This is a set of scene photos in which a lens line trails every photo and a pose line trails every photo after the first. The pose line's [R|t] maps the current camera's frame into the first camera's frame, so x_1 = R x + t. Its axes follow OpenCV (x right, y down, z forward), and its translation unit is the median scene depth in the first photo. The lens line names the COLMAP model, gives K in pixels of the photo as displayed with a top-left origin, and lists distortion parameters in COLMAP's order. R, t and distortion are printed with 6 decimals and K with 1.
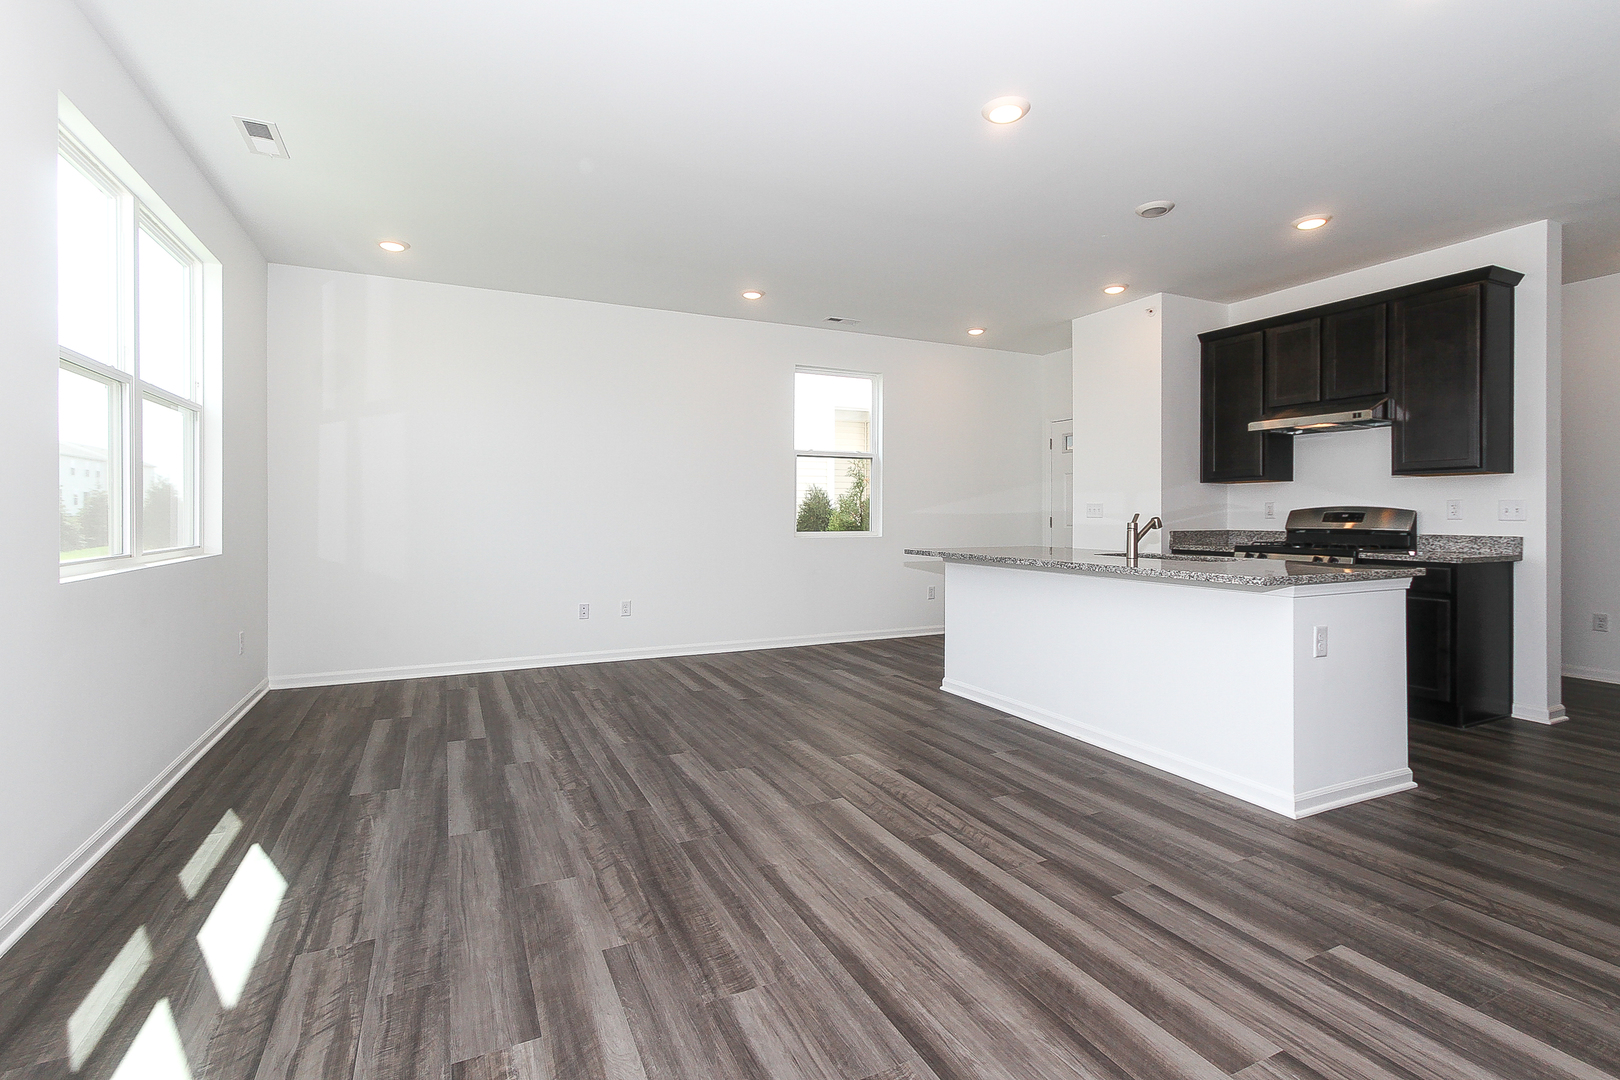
lens RADIAL K [[759.1, 0, 812.5], [0, 759.1, 515.2], [0, 0, 1]] dist [-0.000183, 0.004451]
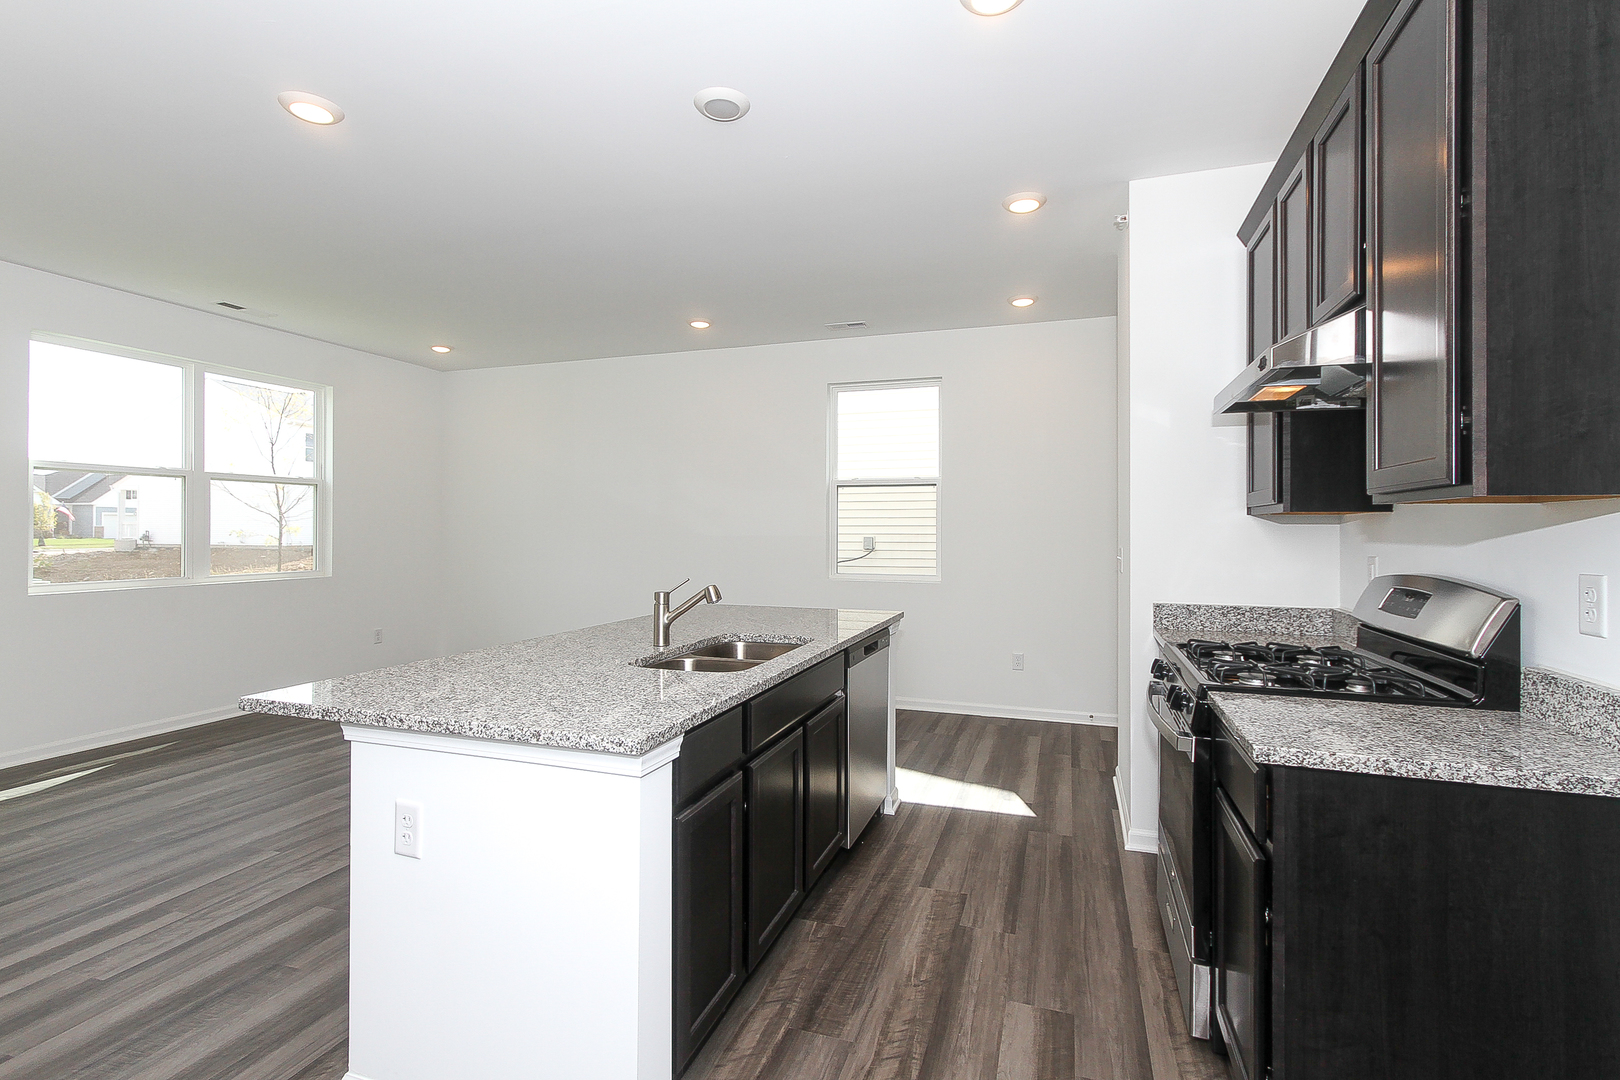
lens RADIAL K [[745.1, 0, 810.0], [0, 745.1, 540.0], [0, 0, 1]] dist [0.000079, 0.004345]
pose [[0.706496, 0.009294, -0.707656, 1.062904], [-0.005211, 0.999955, 0.007931, -0.044603], [0.707698, -0.001915, 0.706512, 0.692871]]
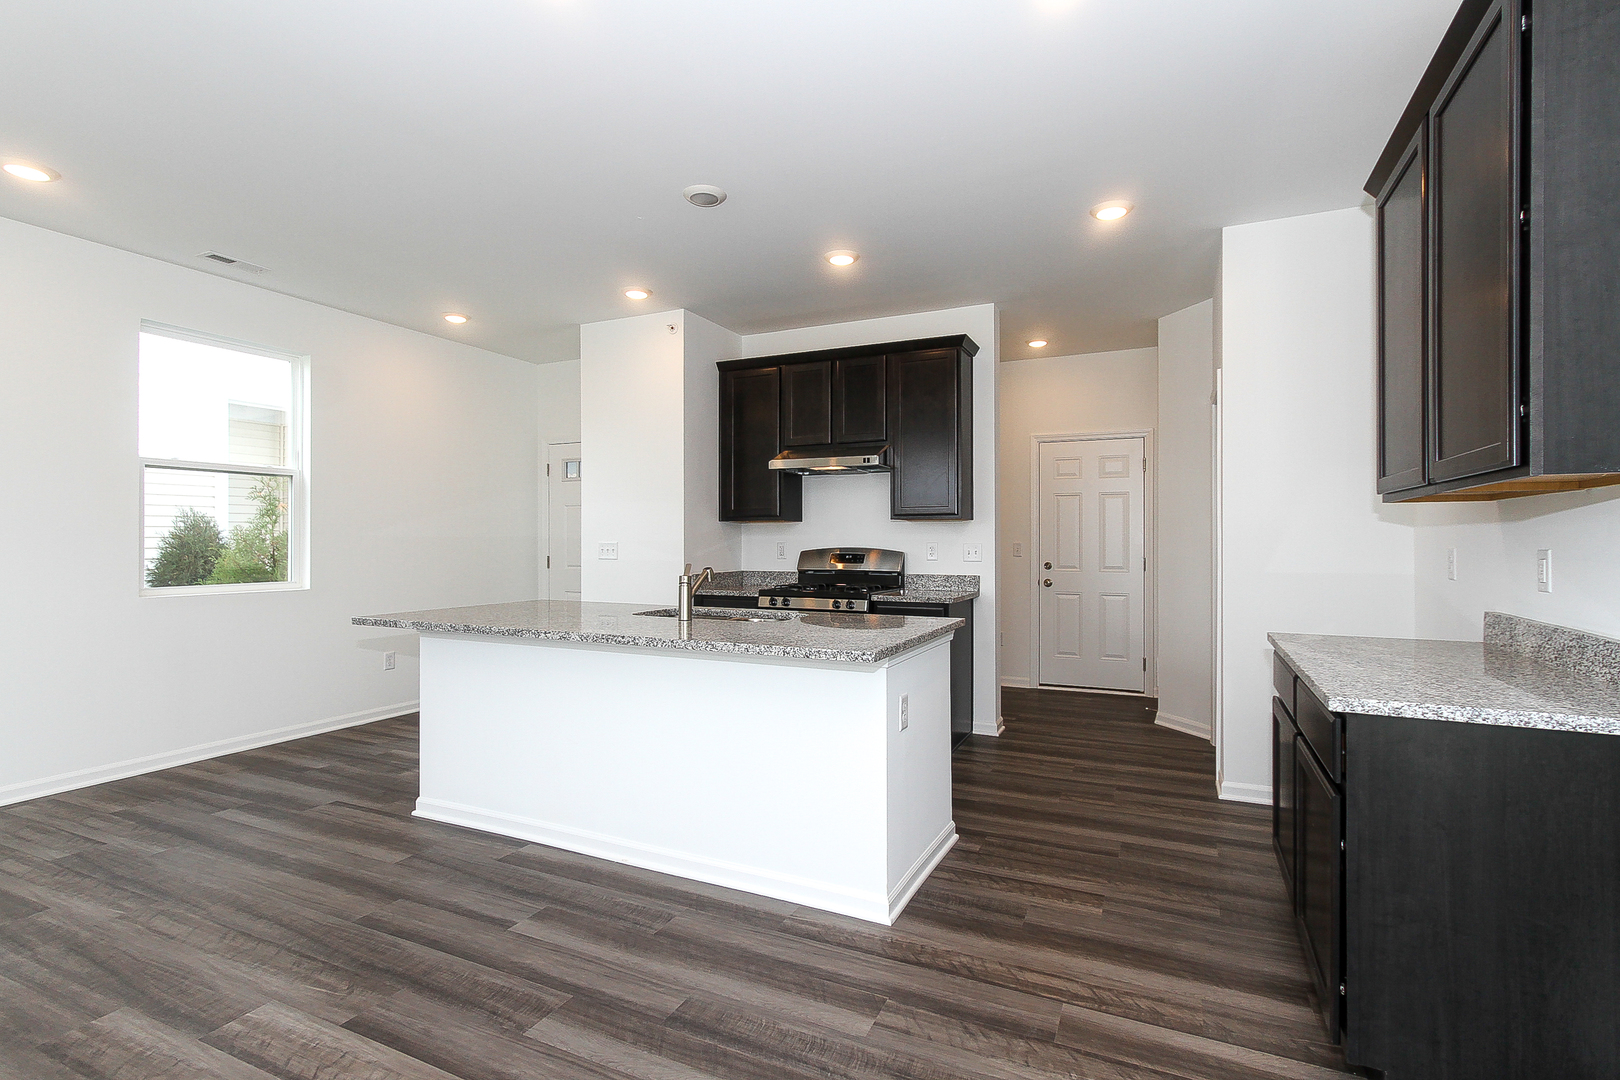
lens RADIAL K [[765.3, 0, 822.3], [0, 765.3, 542.2], [0, 0, 1]] dist [0.000509, 0.004023]
pose [[0.775520, -0.002757, 0.631317, 0.024085], [0.002797, 0.999996, 0.000932, -0.028382], [-0.631317, 0.001043, 0.775524, 0.306151]]
